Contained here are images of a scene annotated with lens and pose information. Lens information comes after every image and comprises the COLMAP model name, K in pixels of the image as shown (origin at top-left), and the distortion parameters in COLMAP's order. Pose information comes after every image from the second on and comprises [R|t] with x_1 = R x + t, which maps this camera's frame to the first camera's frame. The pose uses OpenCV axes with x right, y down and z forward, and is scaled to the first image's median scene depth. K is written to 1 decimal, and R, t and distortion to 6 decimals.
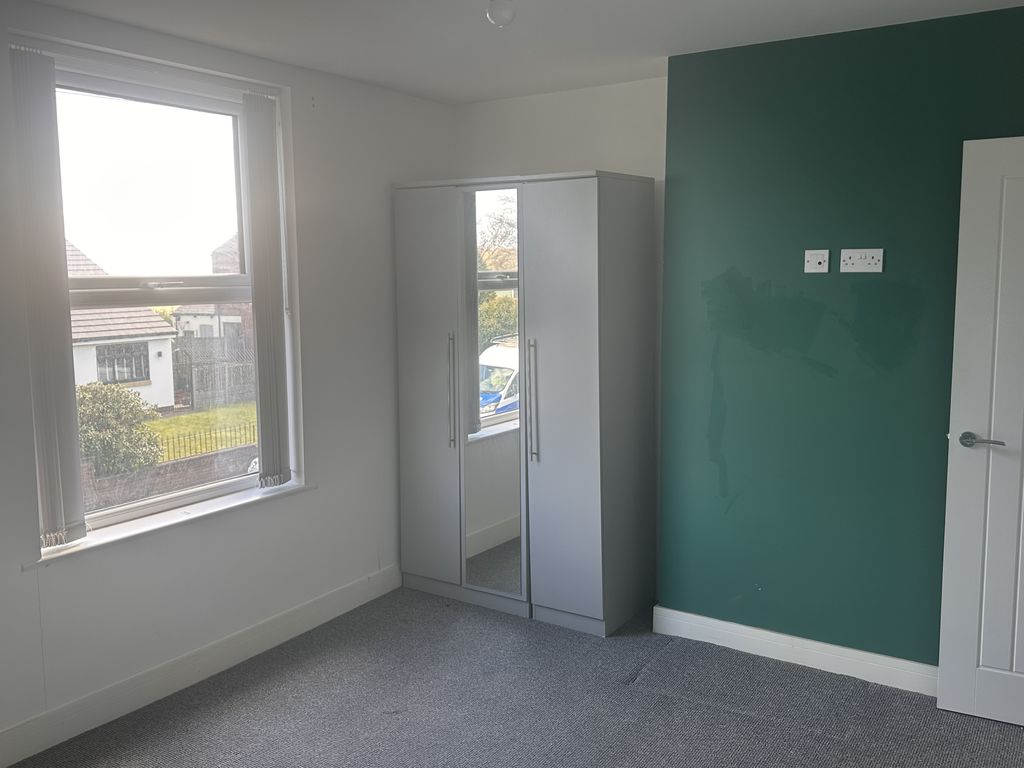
lens RADIAL K [[904.3, 0, 512.1], [0, 904.3, 379.7], [0, 0, 1]] dist [0.125944, -0.237029]
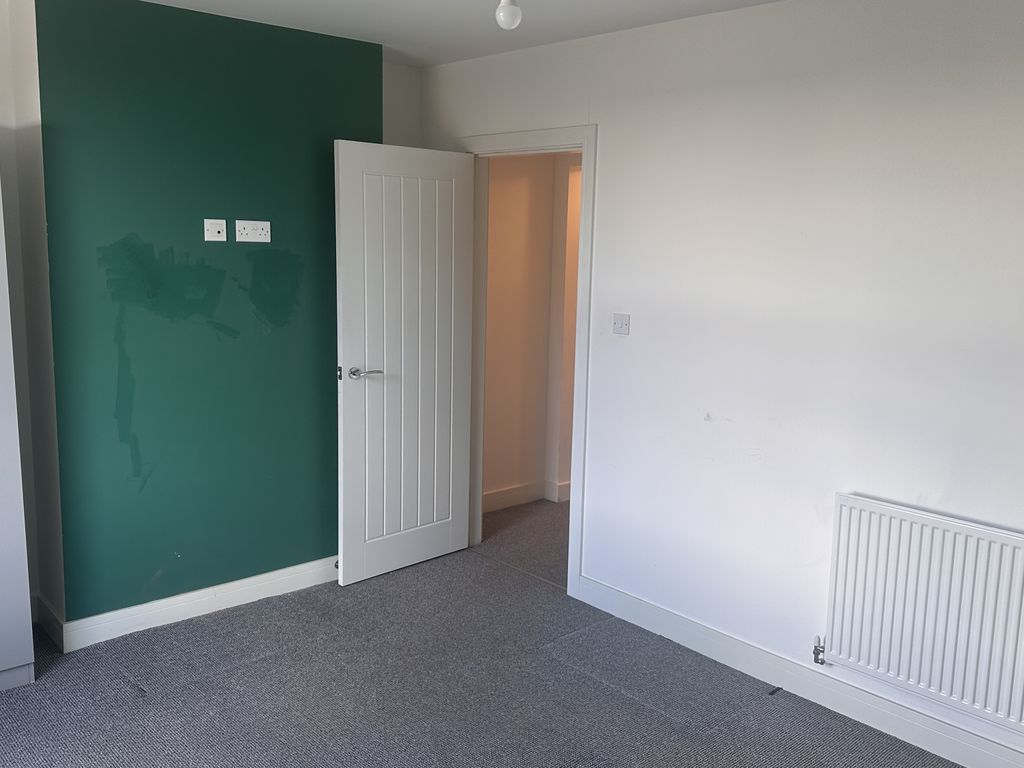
lens RADIAL K [[904.3, 0, 512.3], [0, 904.3, 382.6], [0, 0, 1]] dist [0.125944, -0.237029]
pose [[0.247666, -0.137081, 0.959099, -0.627171], [0.093734, 0.988686, 0.117105, -0.046980], [-0.964300, 0.060897, 0.257713, 0.406830]]
